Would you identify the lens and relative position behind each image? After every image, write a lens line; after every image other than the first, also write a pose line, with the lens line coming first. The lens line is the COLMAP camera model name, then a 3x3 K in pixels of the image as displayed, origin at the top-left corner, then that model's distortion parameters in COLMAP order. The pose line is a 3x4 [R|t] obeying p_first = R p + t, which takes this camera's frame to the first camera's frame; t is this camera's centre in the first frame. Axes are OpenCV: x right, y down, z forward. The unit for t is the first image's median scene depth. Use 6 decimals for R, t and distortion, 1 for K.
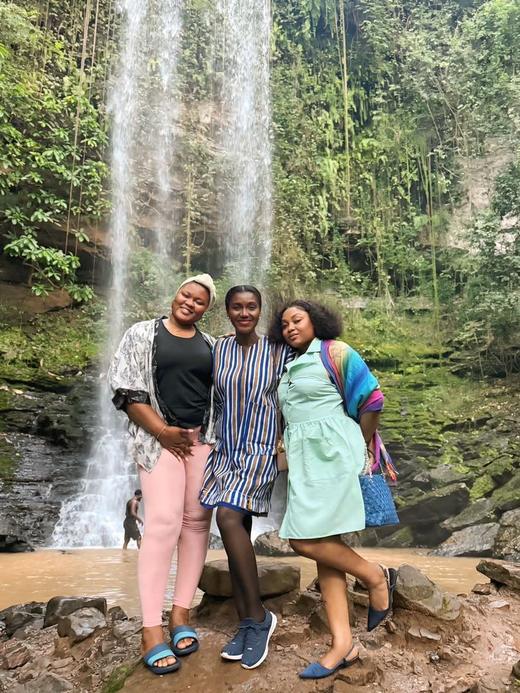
lens RADIAL K [[682.4, 0, 259.1], [0, 682.4, 346.3], [0, 0, 1]] dist [0.010828, 0.000000]
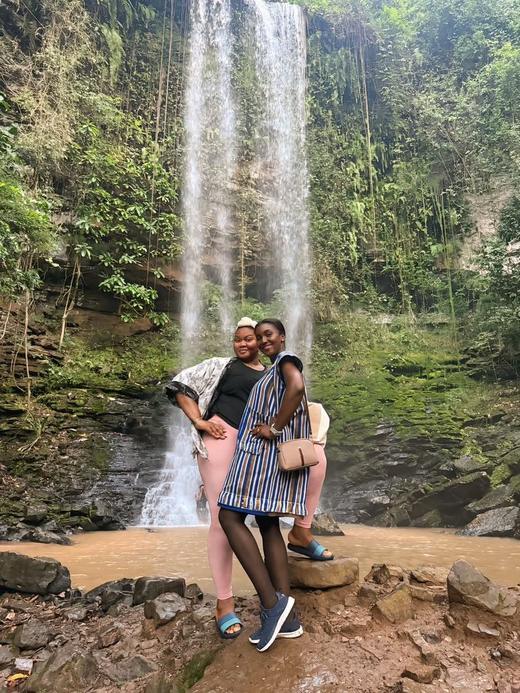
lens RADIAL K [[682.4, 0, 260.4], [0, 682.4, 345.6], [0, 0, 1]] dist [0.010828, 0.000000]
pose [[0.994058, -0.027049, -0.105433, 0.052229], [0.024310, 0.999335, -0.027171, 0.009460], [0.106098, 0.024446, 0.994055, -0.212667]]
